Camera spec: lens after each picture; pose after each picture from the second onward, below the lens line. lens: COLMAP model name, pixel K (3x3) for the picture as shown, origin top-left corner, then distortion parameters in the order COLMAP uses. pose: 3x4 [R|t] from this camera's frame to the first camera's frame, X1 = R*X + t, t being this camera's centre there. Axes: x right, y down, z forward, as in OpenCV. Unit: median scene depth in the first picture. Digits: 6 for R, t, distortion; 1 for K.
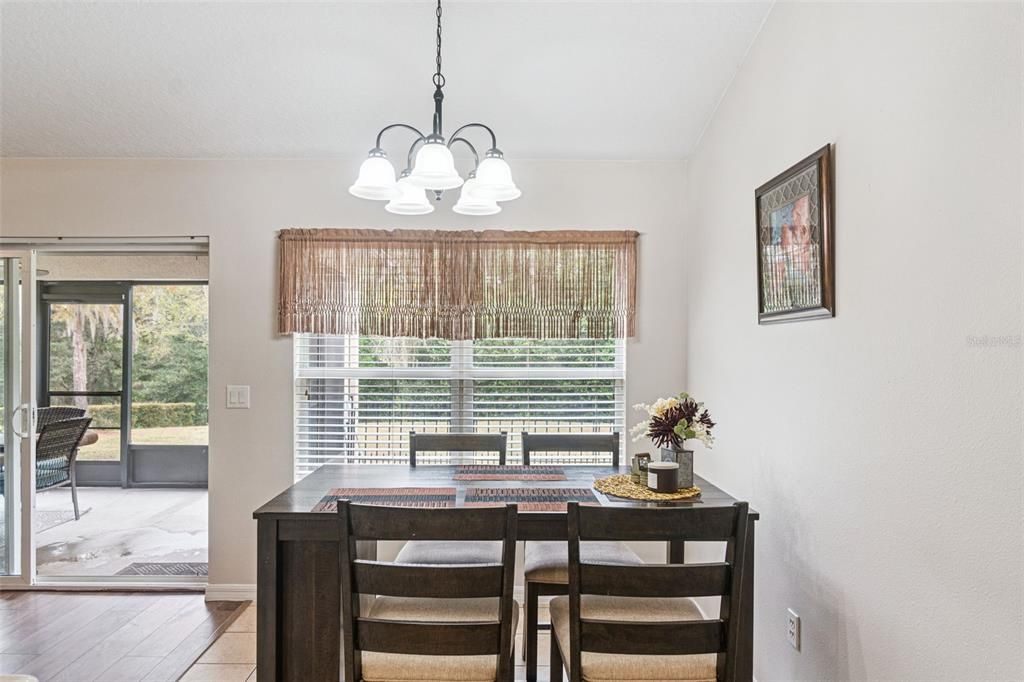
lens RADIAL K [[474.8, 0, 513.5], [0, 474.8, 344.6], [0, 0, 1]] dist [0.002607, 0.000659]
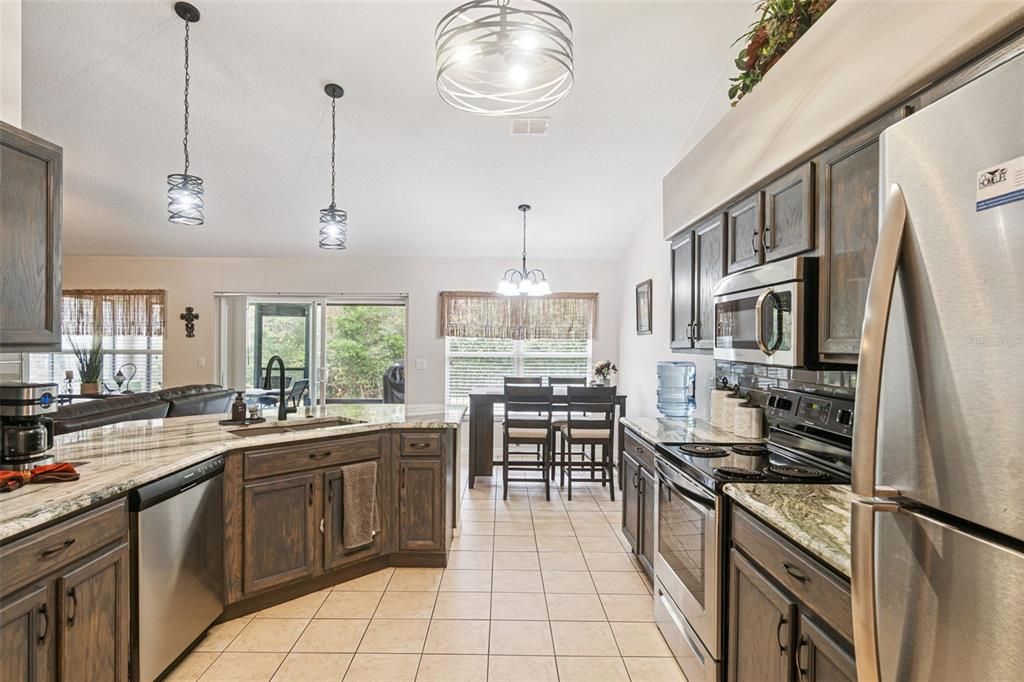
lens RADIAL K [[474.8, 0, 507.9], [0, 474.8, 341.8], [0, 0, 1]] dist [0.002607, 0.000659]
pose [[0.999995, 0.003213, -0.000310, -0.167585], [-0.003211, 0.999988, 0.003741, -0.008327], [0.000322, -0.003740, 0.999993, -1.294527]]
